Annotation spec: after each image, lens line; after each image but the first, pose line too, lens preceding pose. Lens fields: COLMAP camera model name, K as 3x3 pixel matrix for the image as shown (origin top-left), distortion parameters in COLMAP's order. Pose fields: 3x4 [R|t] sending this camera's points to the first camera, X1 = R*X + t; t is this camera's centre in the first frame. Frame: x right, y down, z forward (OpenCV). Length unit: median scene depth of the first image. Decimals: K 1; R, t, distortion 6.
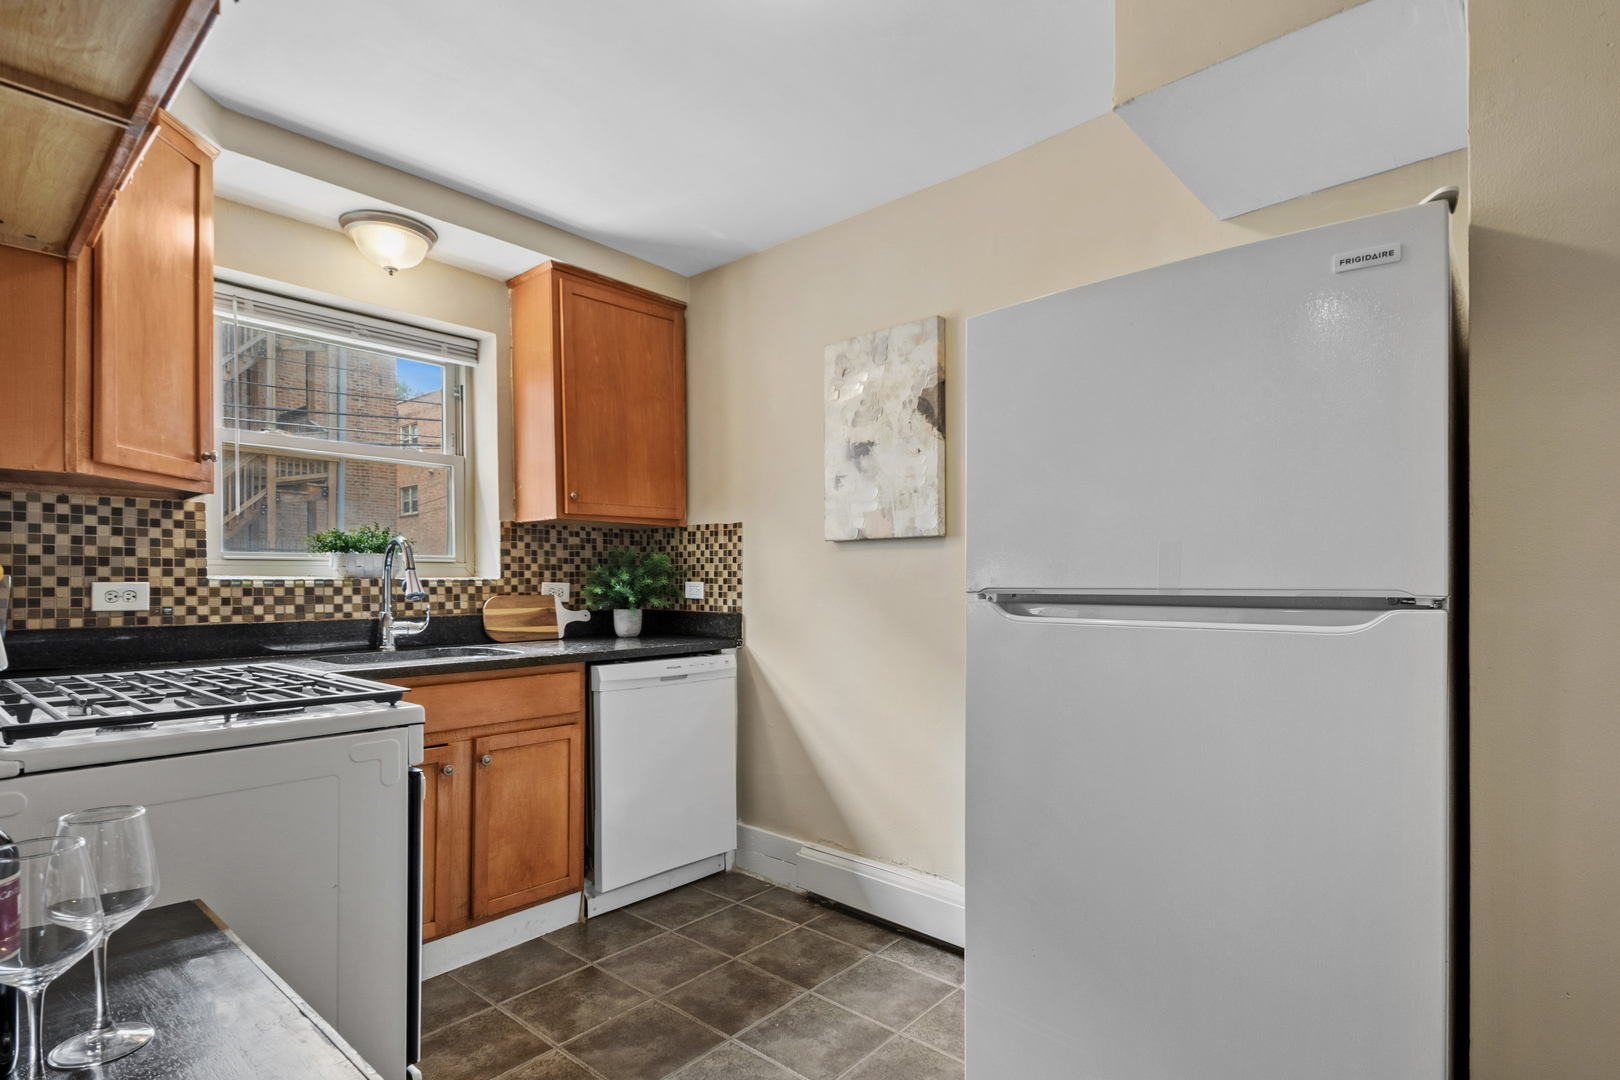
lens RADIAL K [[810.7, 0, 810.0], [0, 810.7, 540.0], [0, 0, 1]] dist [-0.000385, -0.000048]
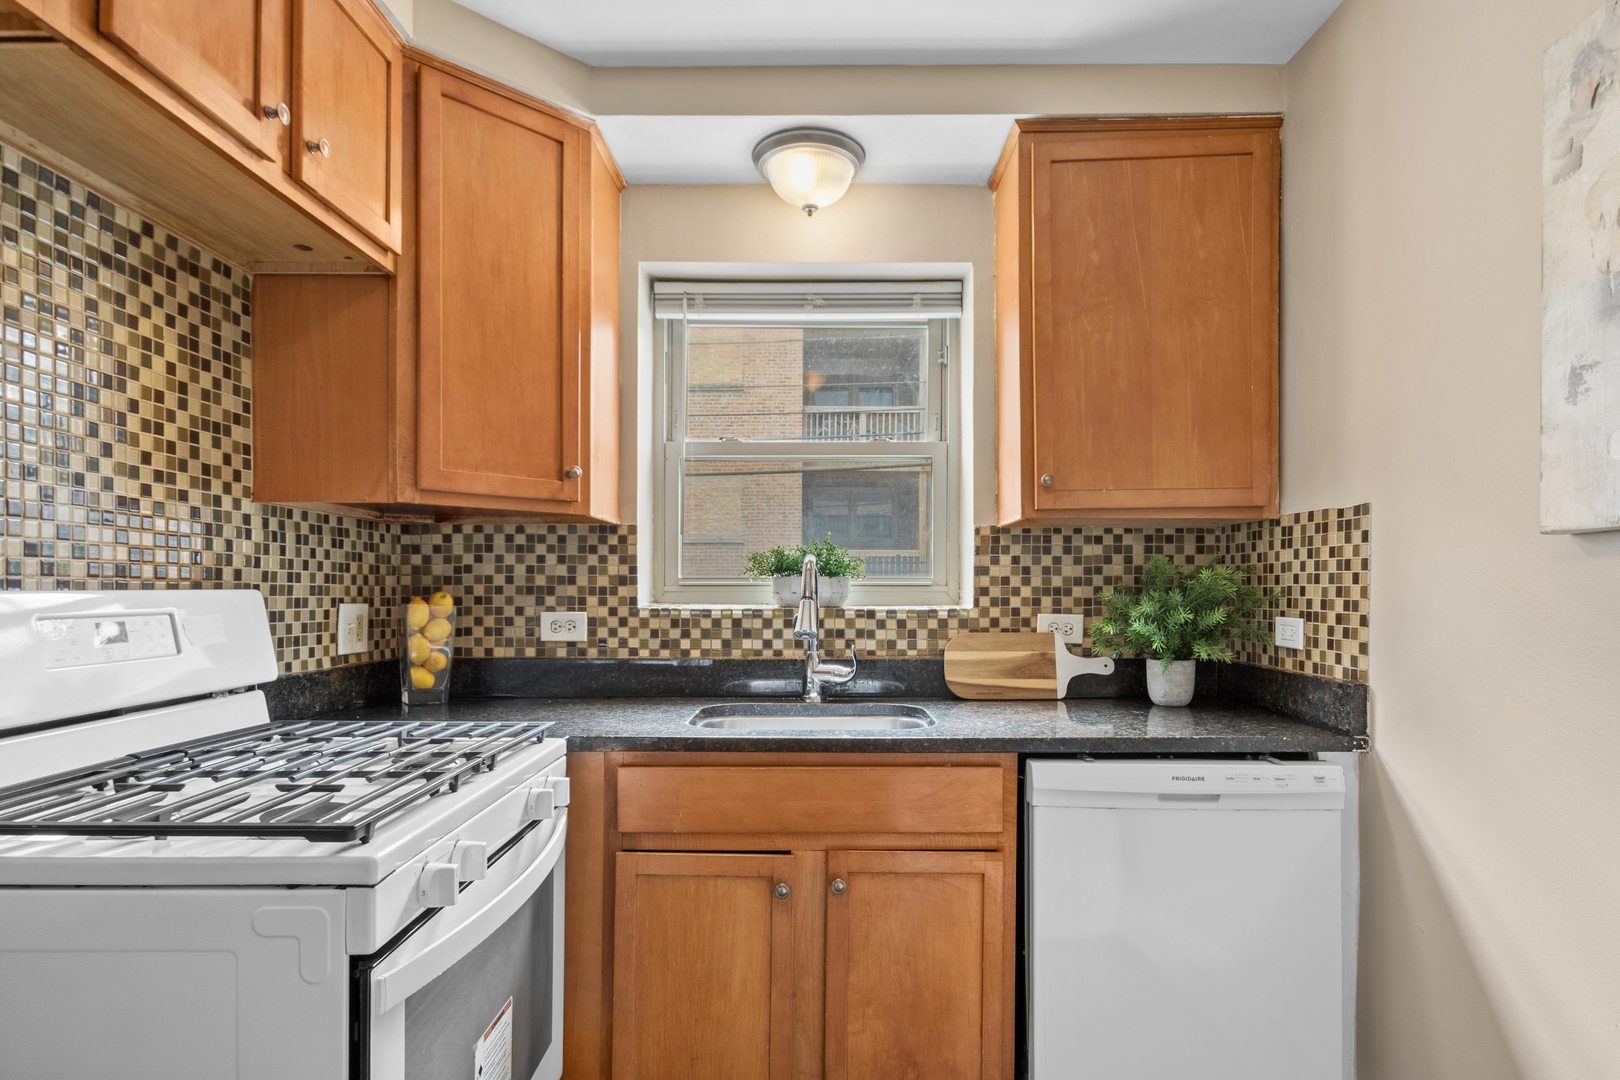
lens RADIAL K [[879.2, 0, 811.1], [0, 879.2, 586.7], [0, 0, 1]] dist [0.004136, 0.001373]
pose [[0.657763, -0.001825, -0.753223, 0.104223], [0.036398, 0.998906, 0.029365, 0.001351], [0.752345, -0.046731, 0.657109, 0.400689]]
